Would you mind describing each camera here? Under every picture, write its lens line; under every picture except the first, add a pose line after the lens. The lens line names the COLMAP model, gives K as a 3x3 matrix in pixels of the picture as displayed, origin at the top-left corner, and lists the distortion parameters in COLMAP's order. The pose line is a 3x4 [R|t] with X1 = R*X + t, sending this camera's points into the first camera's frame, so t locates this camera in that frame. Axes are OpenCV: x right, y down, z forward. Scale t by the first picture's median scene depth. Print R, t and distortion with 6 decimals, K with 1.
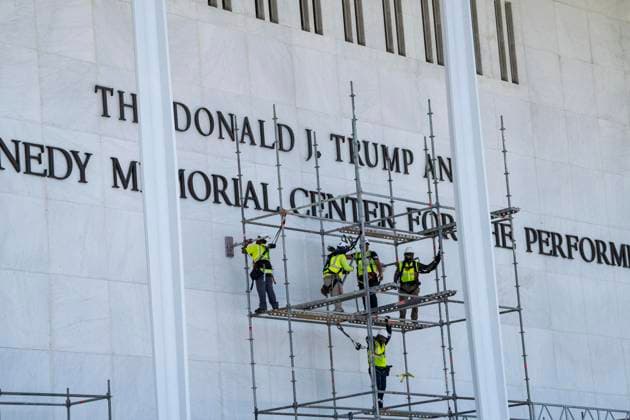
lens RADIAL K [[2065.1, 0, 311.7], [0, 2065.1, 208.7], [0, 0, 1]] dist [0.728923, -0.625894]
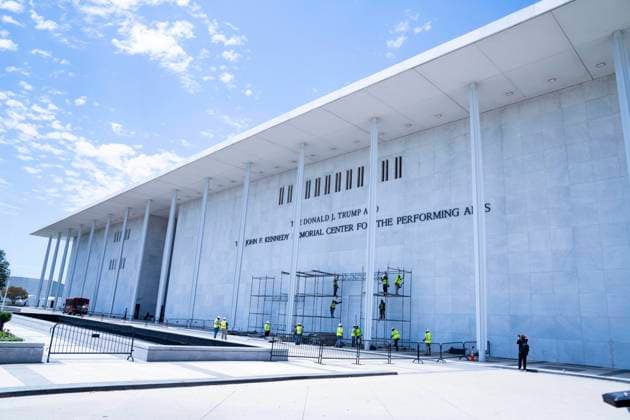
lens RADIAL K [[433.2, 0, 317.6], [0, 433.2, 208.3], [0, 0, 1]] dist [-0.092637, 0.001618]
pose [[-0.062272, -0.182697, -0.981195, 1.006581], [0.156266, 0.969194, -0.190380, 0.135749], [0.985750, -0.165183, -0.031804, 1.053741]]
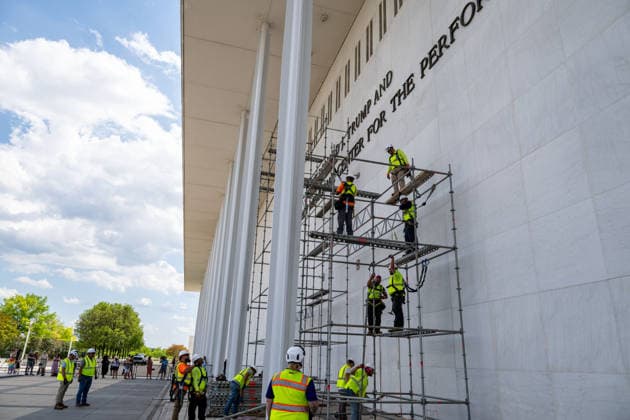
lens RADIAL K [[425.0, 0, 318.9], [0, 425.0, 211.4], [0, 0, 1]] dist [0.002488, 0.000352]
pose [[-0.528329, -0.230098, -0.817266, 0.410694], [0.186891, 0.907450, -0.376306, 0.227579], [0.828215, -0.351553, -0.436429, 1.222355]]
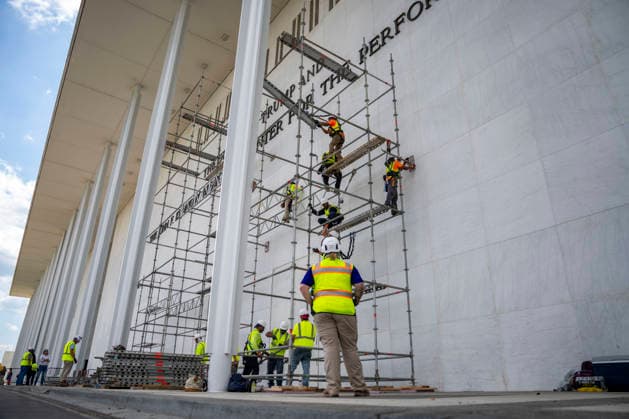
lens RADIAL K [[431.4, 0, 311.5], [0, 431.4, 206.5], [0, 0, 1]] dist [-0.134334, 0.115121]
pose [[-0.222677, -0.329032, -0.917689, 0.409793], [0.205448, 0.904345, -0.374100, 0.249890], [0.952999, -0.271840, -0.133778, 1.157758]]
